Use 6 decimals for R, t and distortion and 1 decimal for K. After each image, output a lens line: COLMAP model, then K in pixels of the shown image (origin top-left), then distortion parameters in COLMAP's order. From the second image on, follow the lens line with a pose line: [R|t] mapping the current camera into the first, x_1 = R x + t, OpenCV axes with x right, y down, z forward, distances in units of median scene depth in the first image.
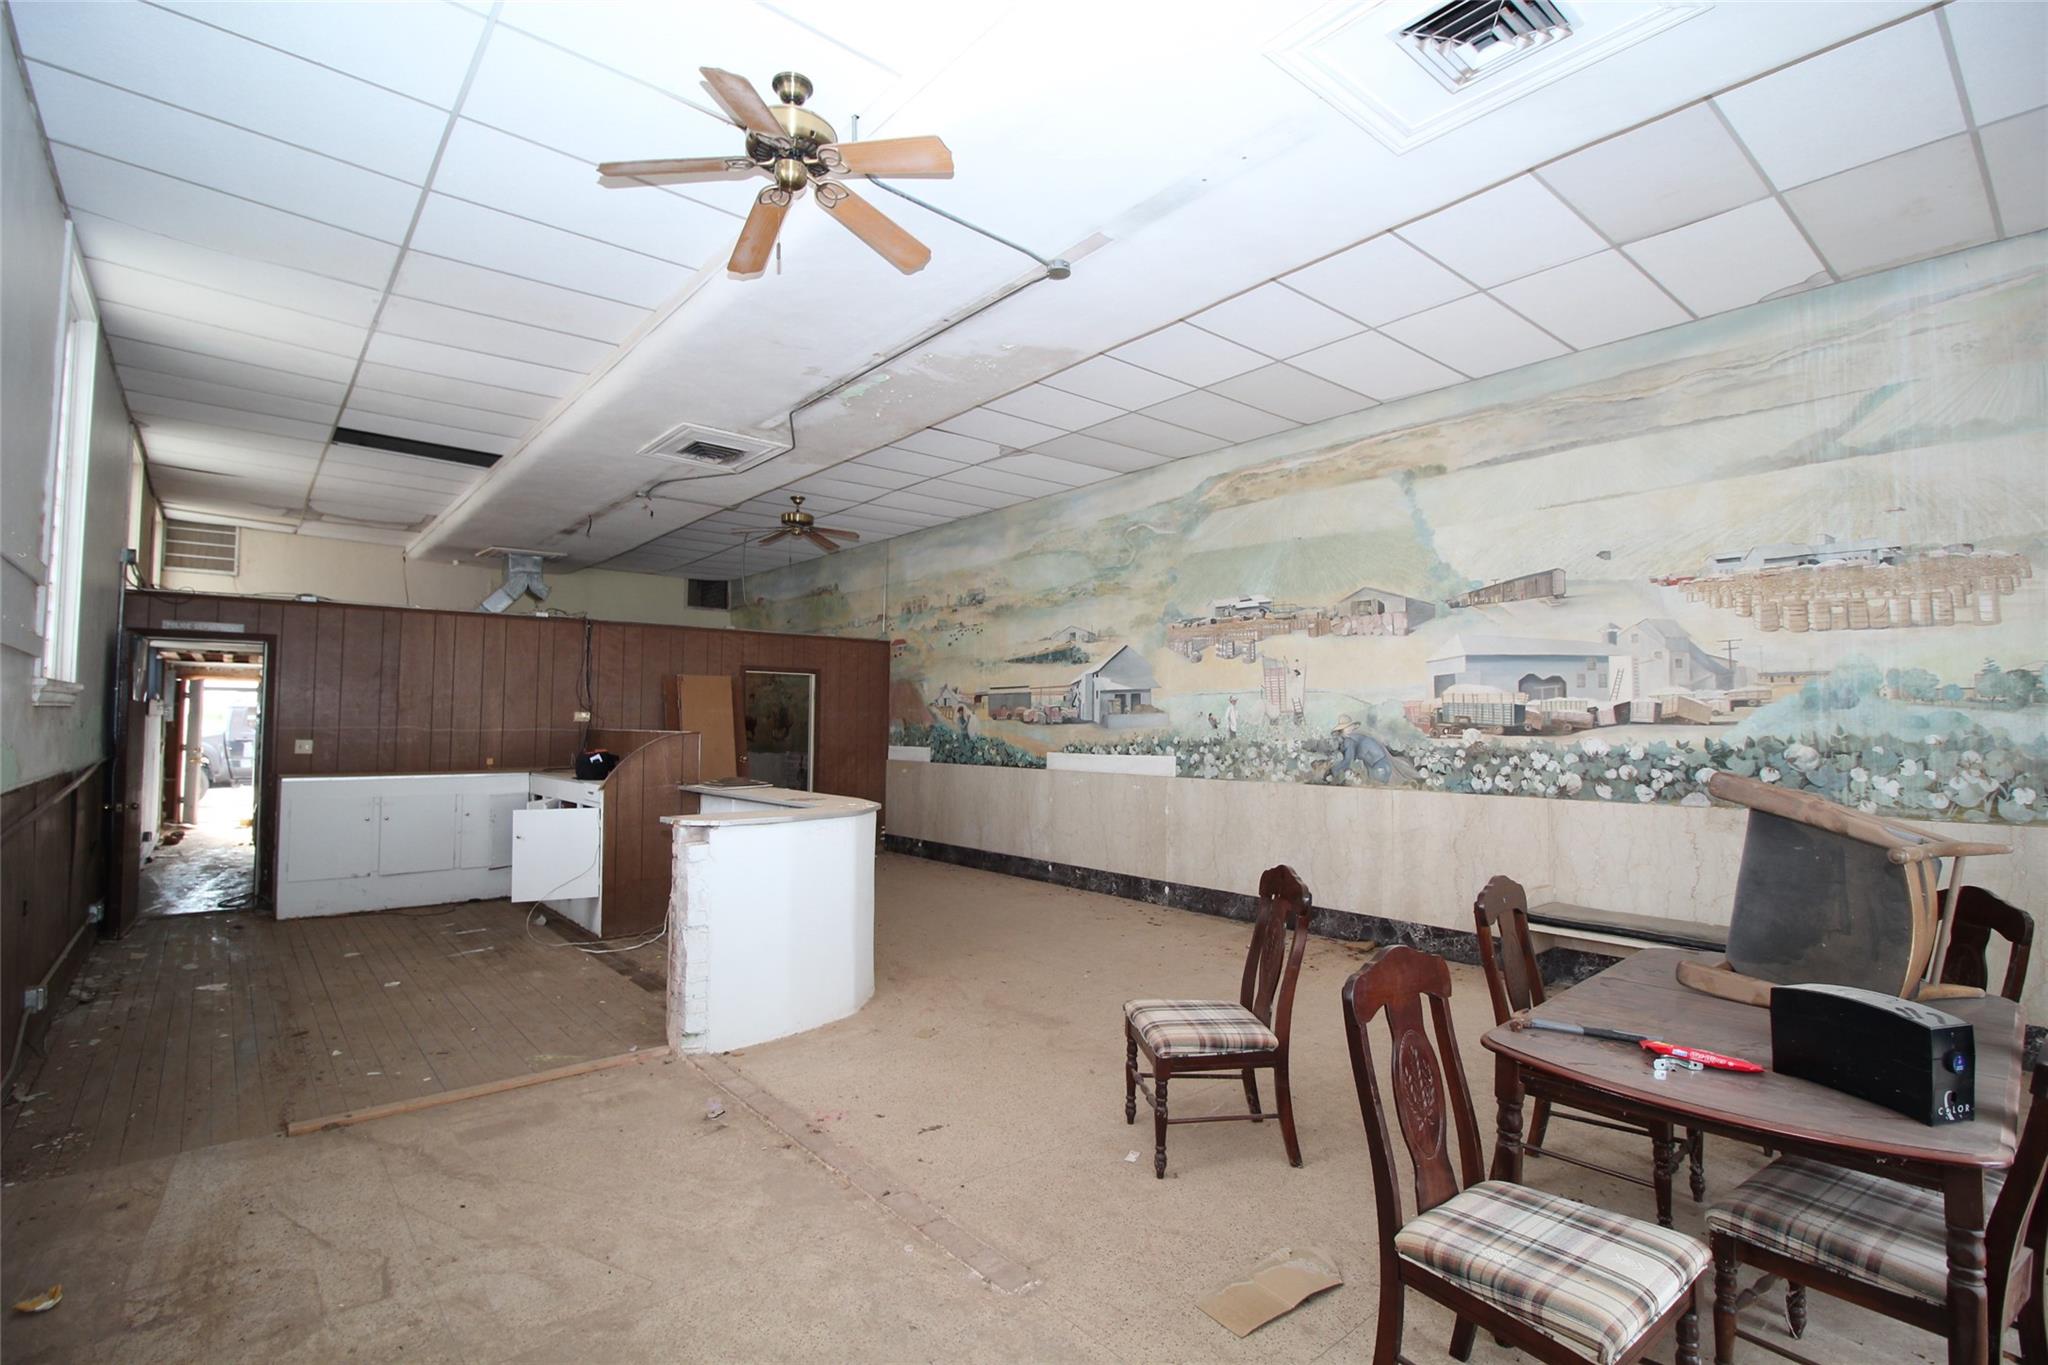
lens RADIAL K [[949.7, 0, 1032.7], [0, 949.7, 681.7], [0, 0, 1]] dist [-0.004225, -0.009418]
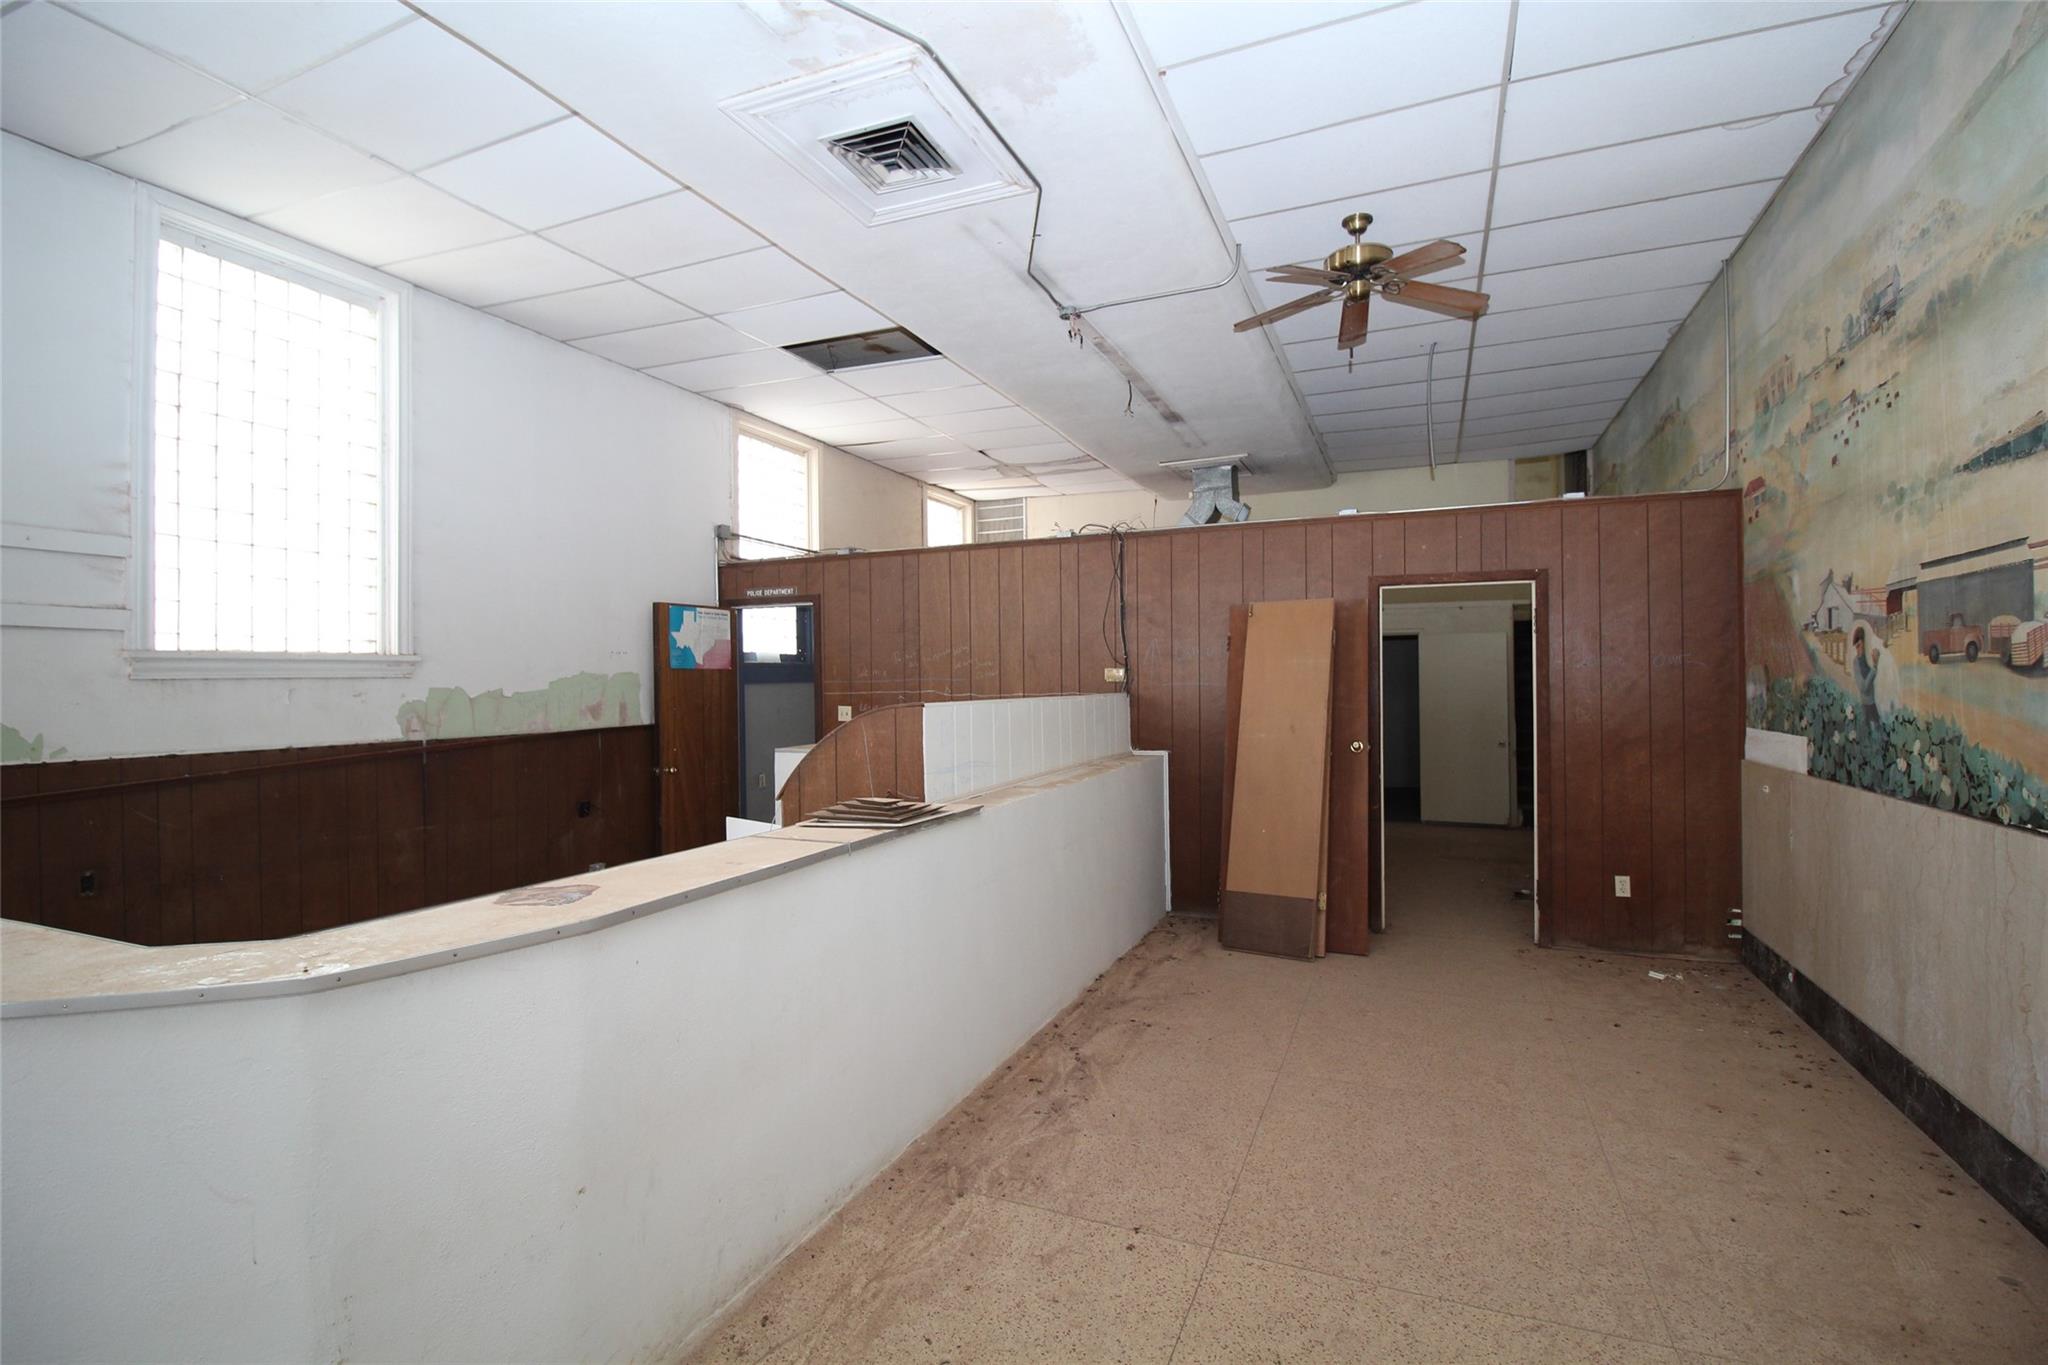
lens RADIAL K [[949.7, 0, 1020.5], [0, 949.7, 675.6], [0, 0, 1]] dist [-0.004225, -0.009418]
pose [[0.442940, -0.015329, -0.896420, 0.160482], [0.051405, 0.998643, 0.008323, 0.039781], [0.895076, -0.049767, 0.443127, 0.894922]]
